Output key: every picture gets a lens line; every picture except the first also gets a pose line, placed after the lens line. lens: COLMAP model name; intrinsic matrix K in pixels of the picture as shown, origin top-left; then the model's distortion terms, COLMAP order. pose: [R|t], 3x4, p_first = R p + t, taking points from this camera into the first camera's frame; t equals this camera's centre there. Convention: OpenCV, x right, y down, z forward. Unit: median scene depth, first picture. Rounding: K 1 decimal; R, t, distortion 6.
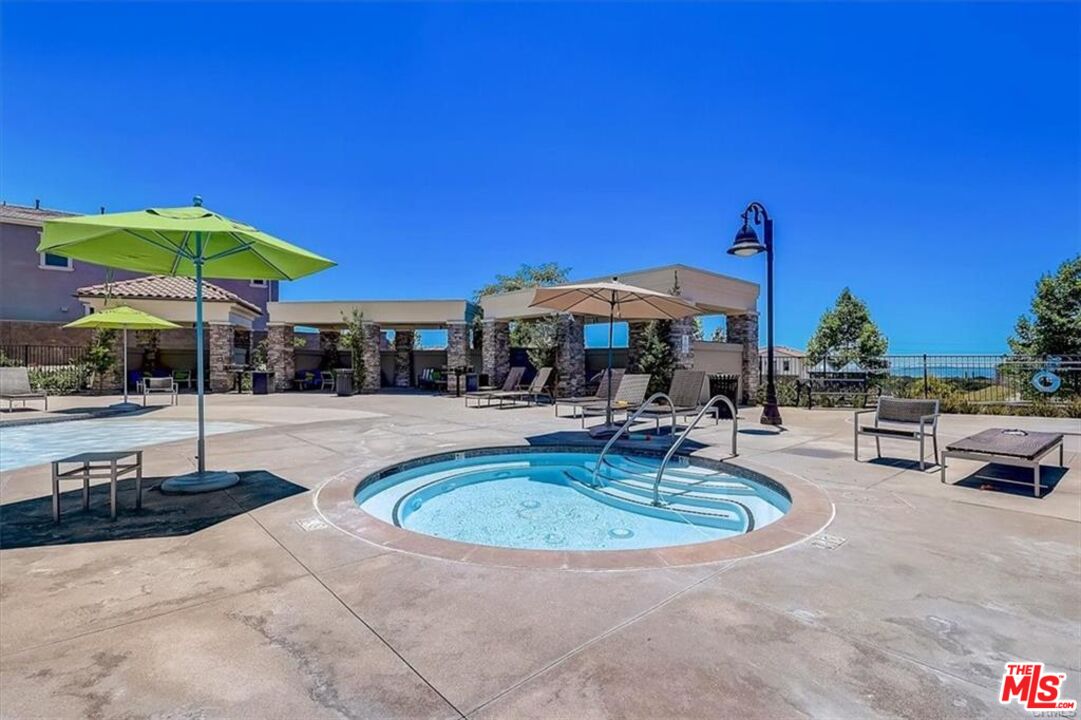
lens RADIAL K [[494.8, 0, 542.3], [0, 494.8, 364.5], [0, 0, 1]] dist [0.015844, 0.000171]
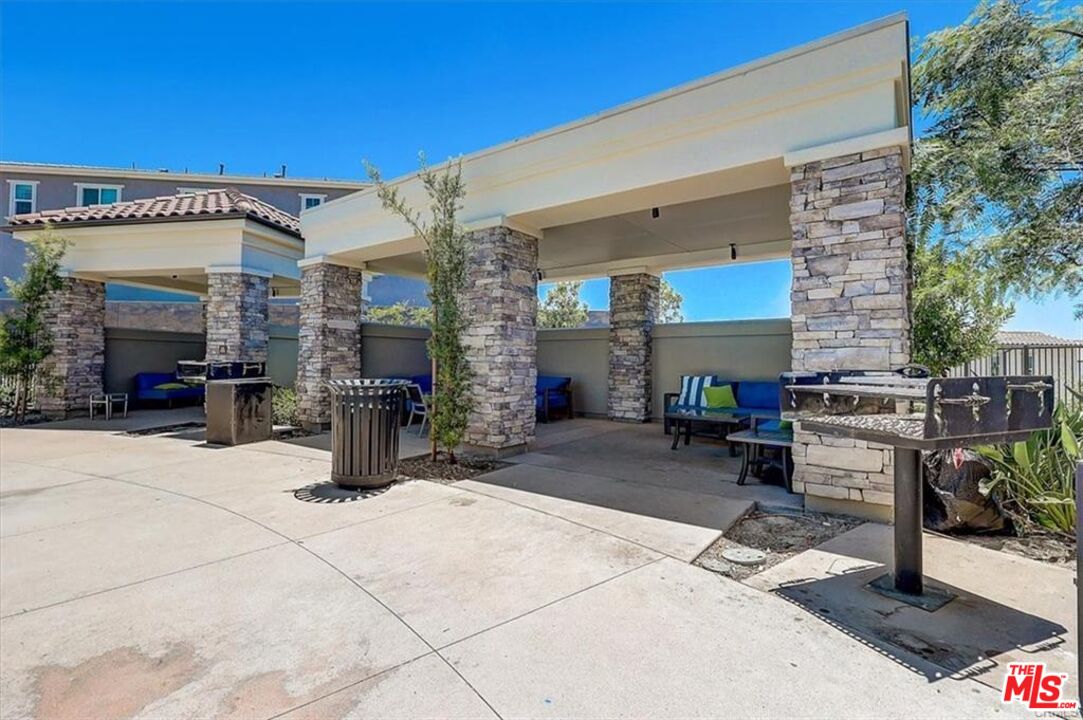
lens RADIAL K [[495.7, 0, 541.1], [0, 495.7, 359.7], [0, 0, 1]] dist [0.015844, 0.000171]
pose [[0.861625, -0.000914, -0.507545, -0.171497], [-0.001063, 0.999993, -0.003606, -0.000501], [0.507545, 0.003647, 0.861618, 0.750901]]
